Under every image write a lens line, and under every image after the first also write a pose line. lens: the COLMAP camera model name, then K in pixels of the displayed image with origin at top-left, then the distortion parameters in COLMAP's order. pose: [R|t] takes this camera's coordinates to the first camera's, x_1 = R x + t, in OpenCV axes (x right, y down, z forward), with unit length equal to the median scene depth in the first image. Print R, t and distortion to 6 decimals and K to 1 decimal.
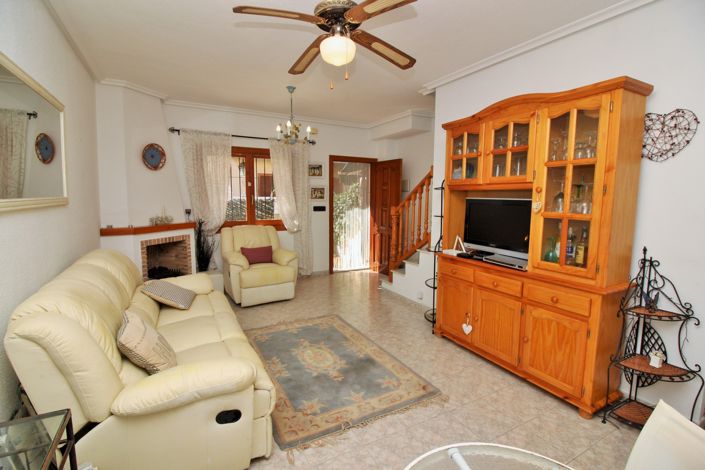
lens RADIAL K [[329.8, 0, 352.5], [0, 329.8, 235.0], [0, 0, 1]] dist [-0.000123, -0.012507]
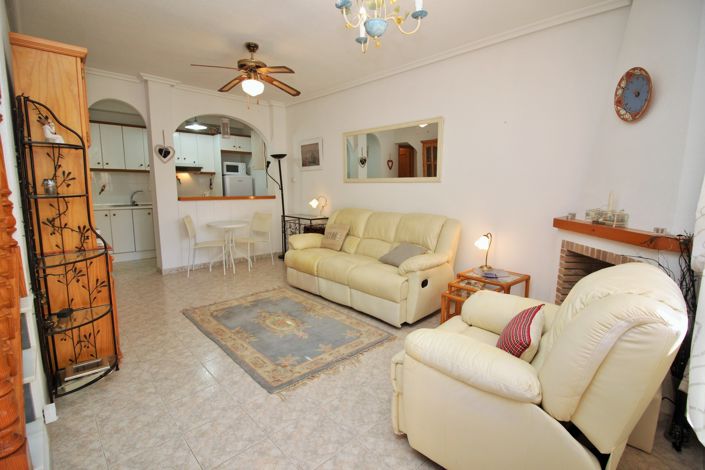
lens RADIAL K [[329.8, 0, 352.5], [0, 329.8, 235.0], [0, 0, 1]] dist [-0.000123, -0.012507]
pose [[-0.965768, 0.017865, -0.258792, -0.048695], [-0.049318, 0.966785, 0.250787, -0.156590], [0.254677, 0.254965, -0.932809, 1.677488]]
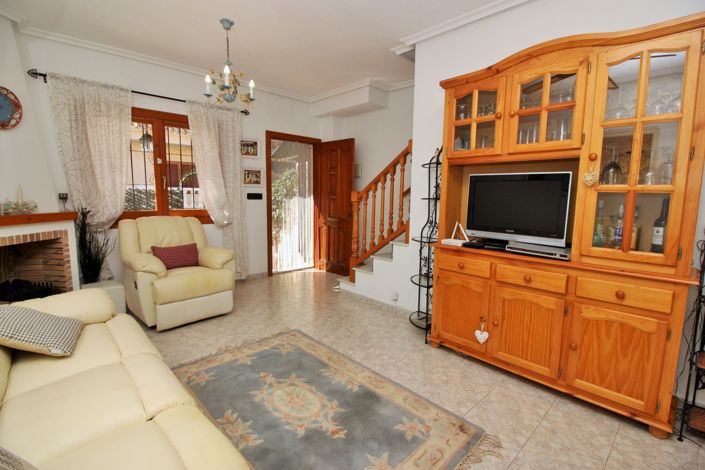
lens RADIAL K [[329.8, 0, 352.5], [0, 329.8, 235.0], [0, 0, 1]] dist [-0.000123, -0.012507]
pose [[0.965856, -0.024818, 0.257888, -0.133932], [0.022528, 0.999676, 0.011831, 0.018421], [-0.258098, -0.005618, 0.966102, 0.262718]]
